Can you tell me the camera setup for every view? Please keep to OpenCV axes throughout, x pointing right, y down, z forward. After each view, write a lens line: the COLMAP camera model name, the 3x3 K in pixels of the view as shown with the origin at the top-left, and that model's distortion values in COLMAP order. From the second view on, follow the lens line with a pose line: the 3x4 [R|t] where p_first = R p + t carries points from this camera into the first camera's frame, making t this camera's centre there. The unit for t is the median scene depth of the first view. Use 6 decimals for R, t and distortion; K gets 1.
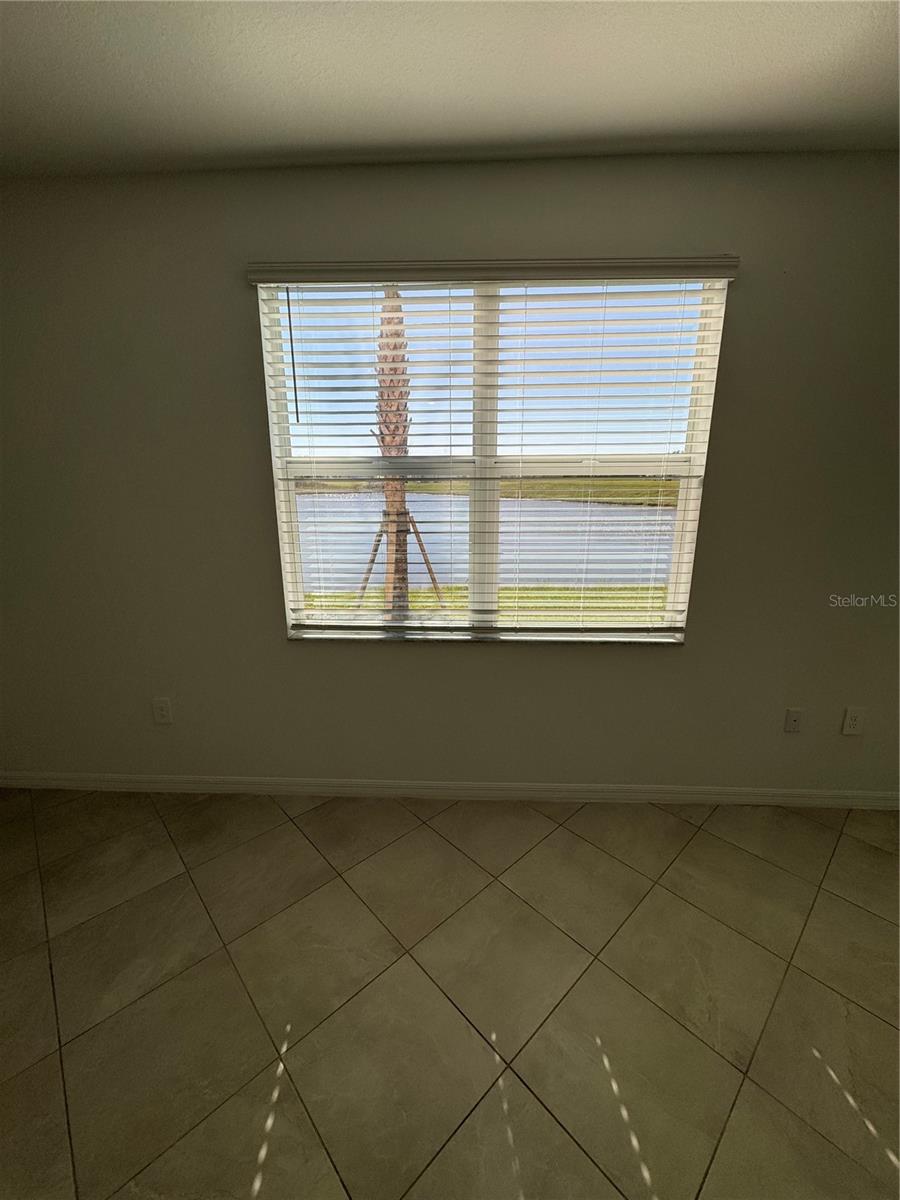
lens RADIAL K [[478.2, 0, 452.6], [0, 478.2, 600.8], [0, 0, 1]] dist [-0.002478, 0.000878]
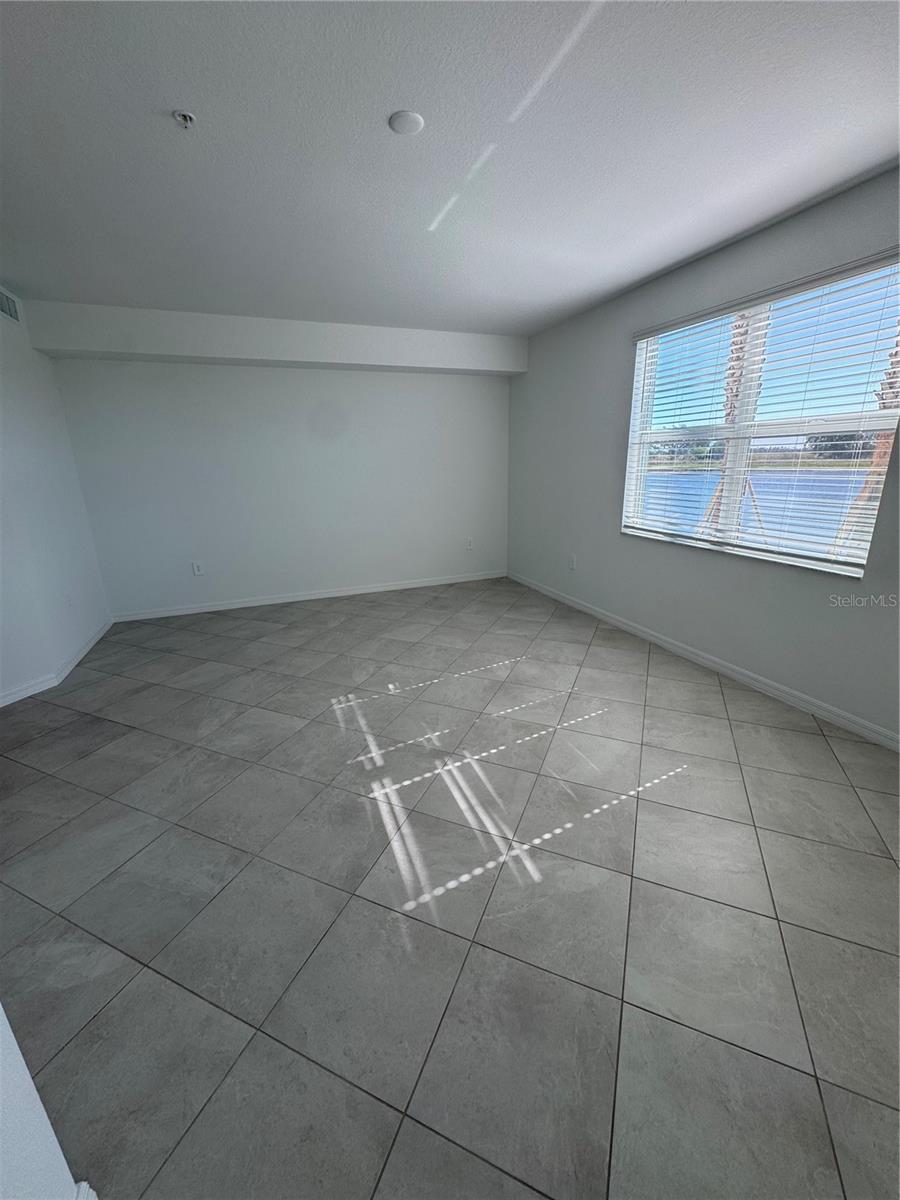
lens RADIAL K [[478.2, 0, 448.8], [0, 478.2, 596.7], [0, 0, 1]] dist [-0.002478, 0.000878]
pose [[0.398828, 0.248563, -0.882696, 1.112017], [-0.211331, 0.961568, 0.175287, 0.139650], [0.892342, 0.116632, 0.436030, -0.369890]]
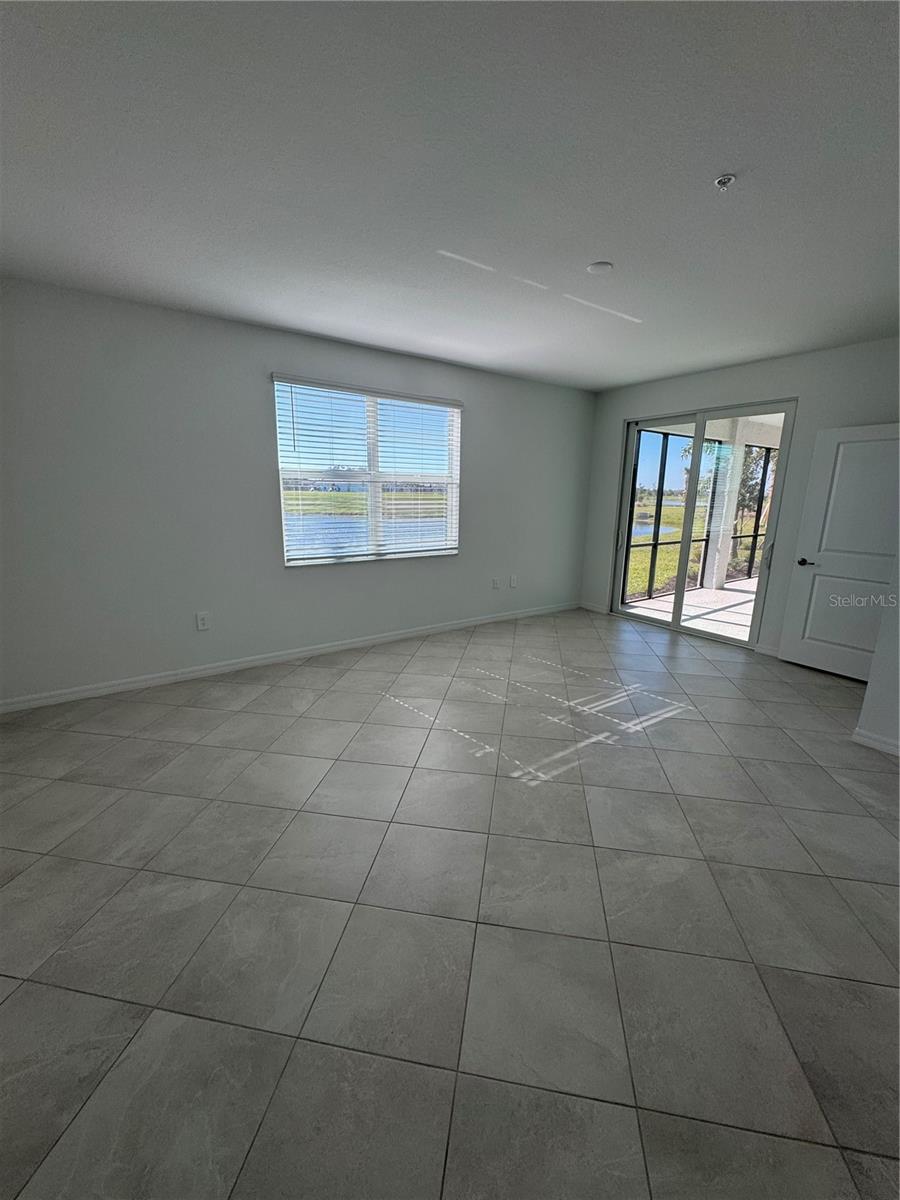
lens RADIAL K [[478.2, 0, 449.0], [0, 478.2, 599.4], [0, 0, 1]] dist [-0.002478, 0.000878]
pose [[0.795471, -0.118556, 0.594281, -0.980896], [0.134915, 0.990710, 0.017052, 0.264423], [-0.590782, 0.066613, 0.804077, -0.857126]]
